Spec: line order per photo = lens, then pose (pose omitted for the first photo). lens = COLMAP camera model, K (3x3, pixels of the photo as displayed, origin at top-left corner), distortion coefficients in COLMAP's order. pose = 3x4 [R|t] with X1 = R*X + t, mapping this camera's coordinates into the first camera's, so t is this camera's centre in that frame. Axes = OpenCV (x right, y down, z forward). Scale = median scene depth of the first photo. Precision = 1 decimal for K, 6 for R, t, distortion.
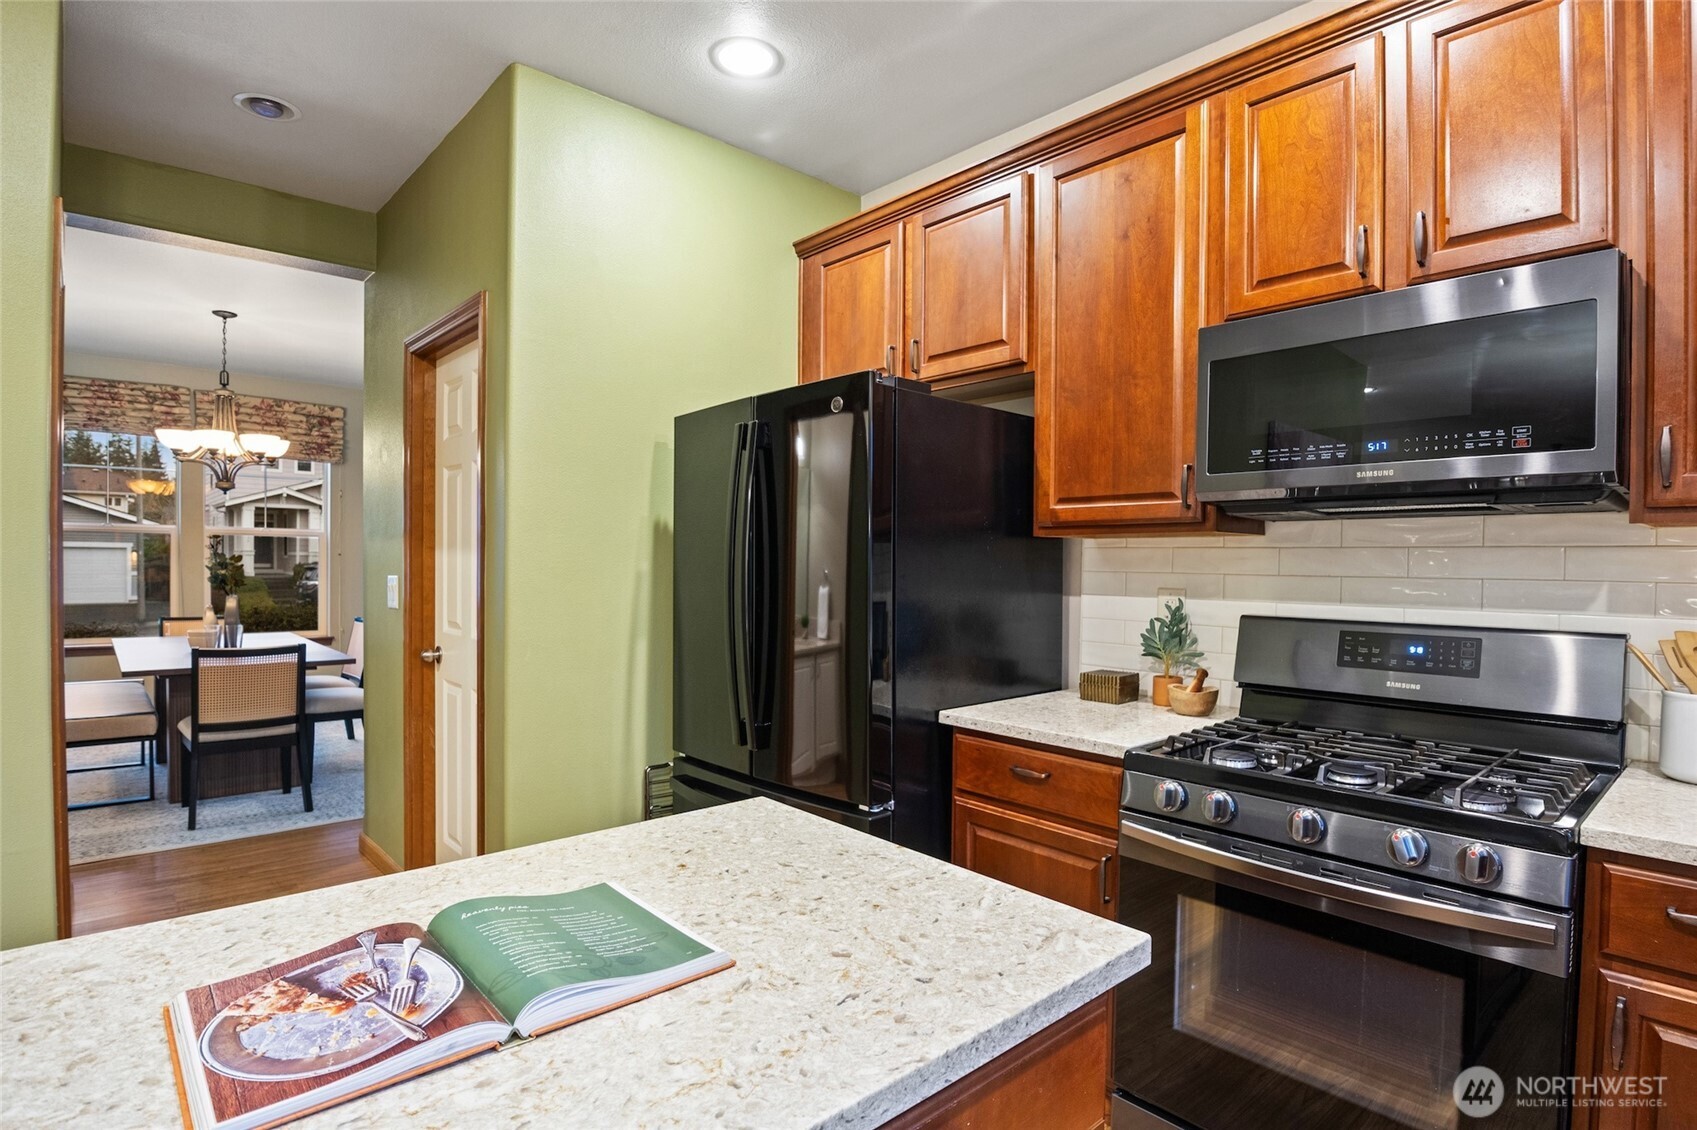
lens RADIAL K [[869.8, 0, 858.9], [0, 869.8, 577.3], [0, 0, 1]] dist [-0.023219, -0.007459]
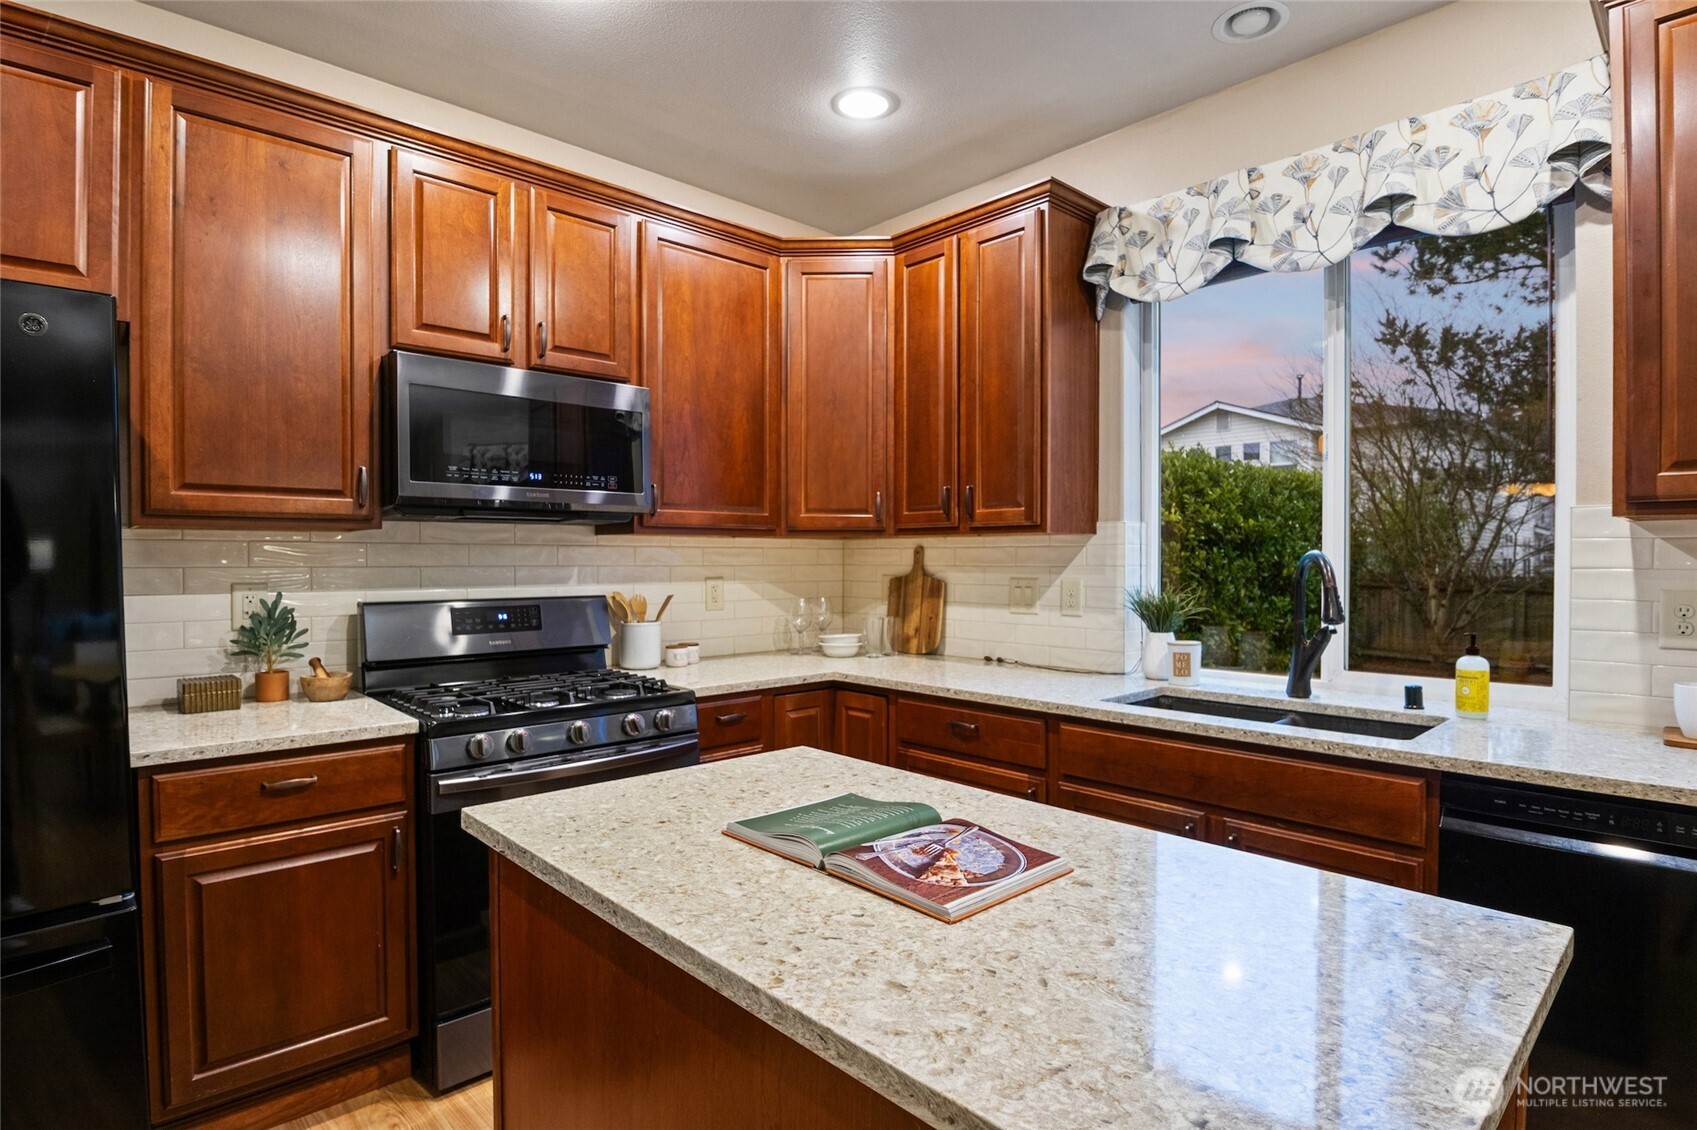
lens RADIAL K [[869.8, 0, 859.2], [0, 869.8, 575.3], [0, 0, 1]] dist [-0.023219, -0.007459]
pose [[-0.026706, -0.029638, 0.999204, -0.809945], [0.016748, 0.999407, 0.030092, -0.017595], [-0.999503, 0.017539, -0.026194, 0.450388]]
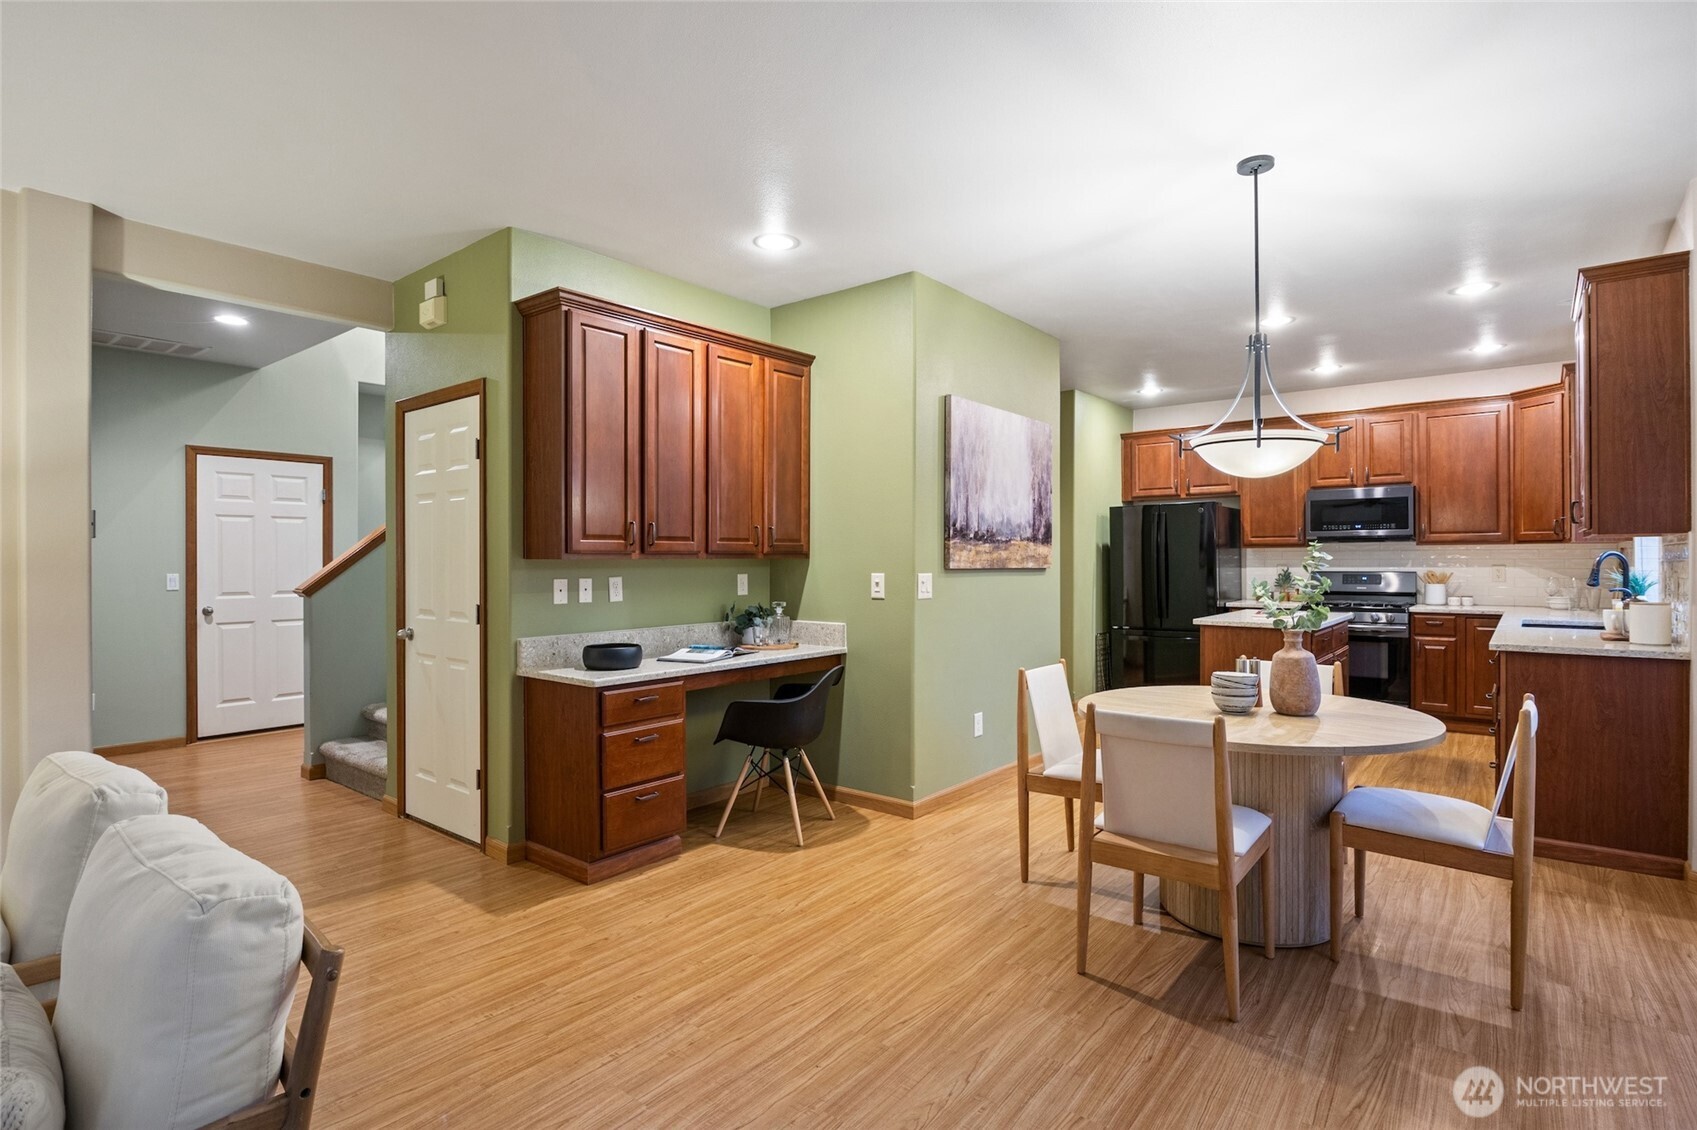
lens RADIAL K [[869.8, 0, 836.5], [0, 869.8, 564.9], [0, 0, 1]] dist [-0.023219, -0.007459]
pose [[0.990199, -0.016483, 0.138690, -2.172132], [0.018267, 0.999766, -0.011602, 0.027893], [-0.138466, 0.014021, 0.990268, -2.420310]]
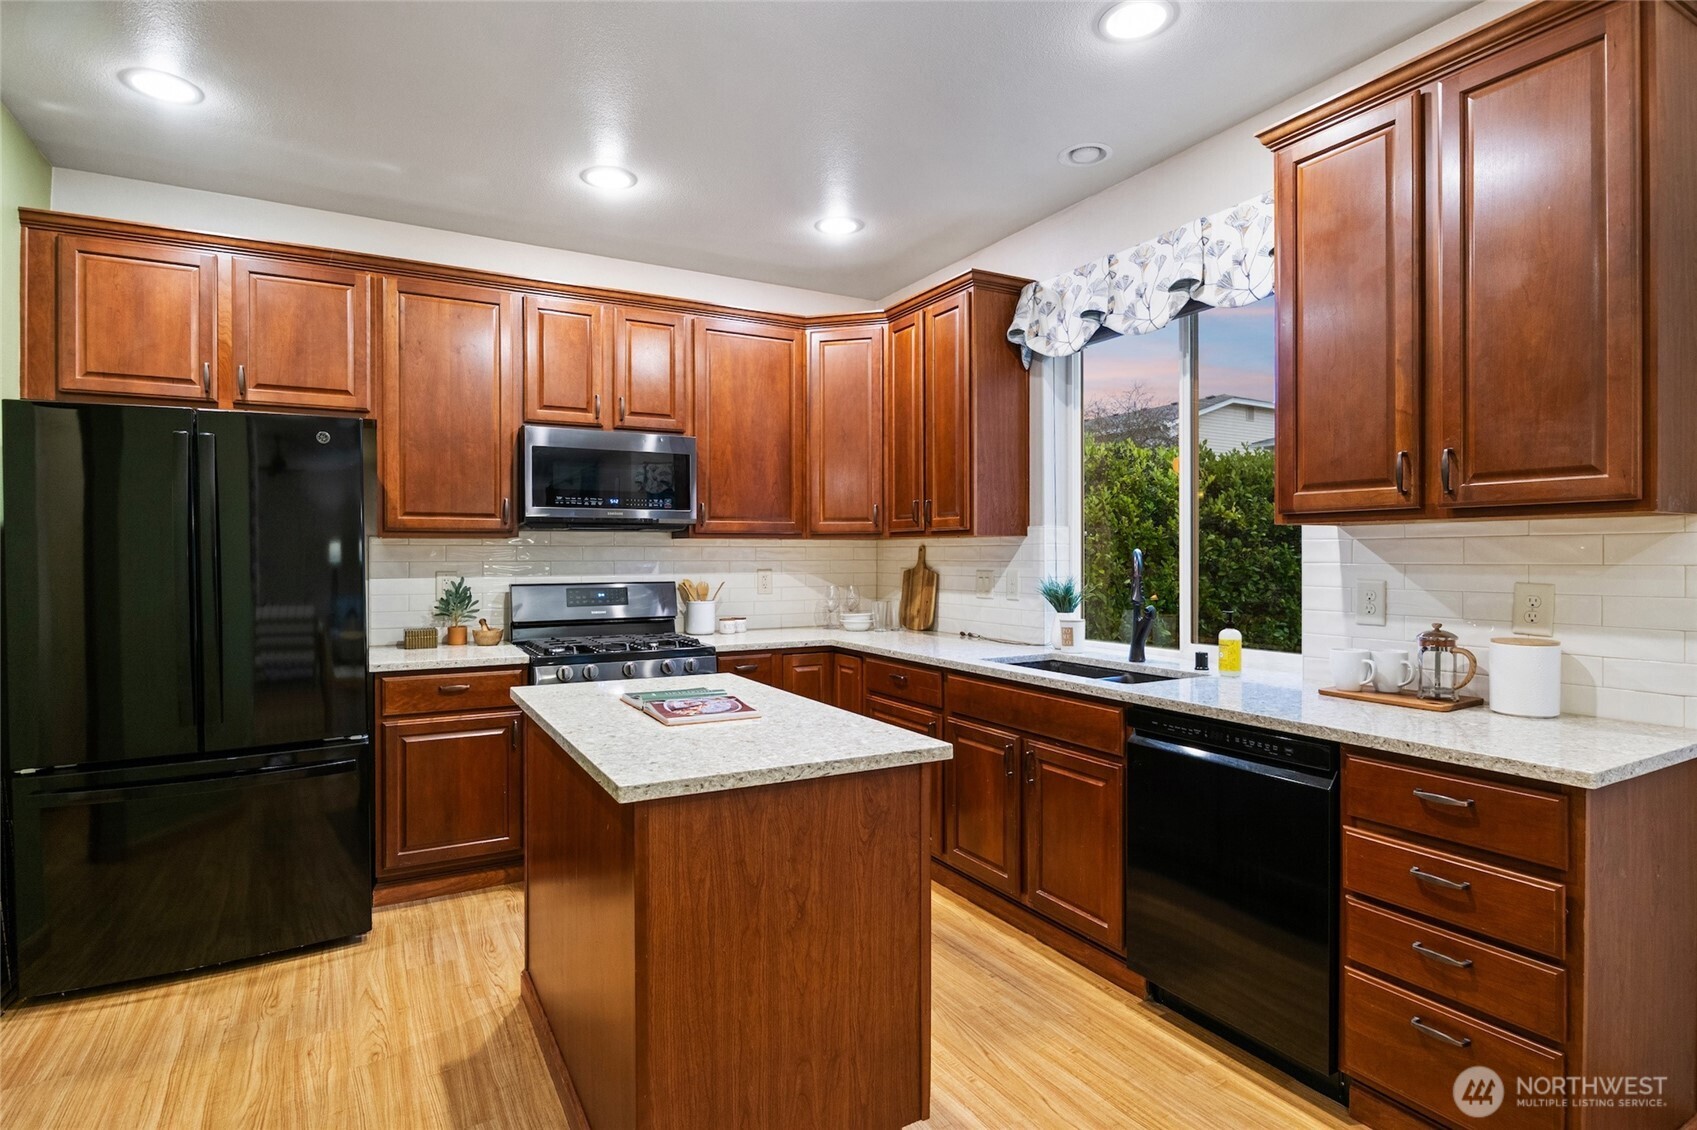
lens RADIAL K [[869.8, 0, 853.1], [0, 869.8, 561.0], [0, 0, 1]] dist [-0.023219, -0.007459]
pose [[0.218604, -0.018618, 0.975636, -1.304787], [0.020824, 0.999679, 0.014411, -0.017015], [-0.975592, 0.017166, 0.218921, -0.068631]]
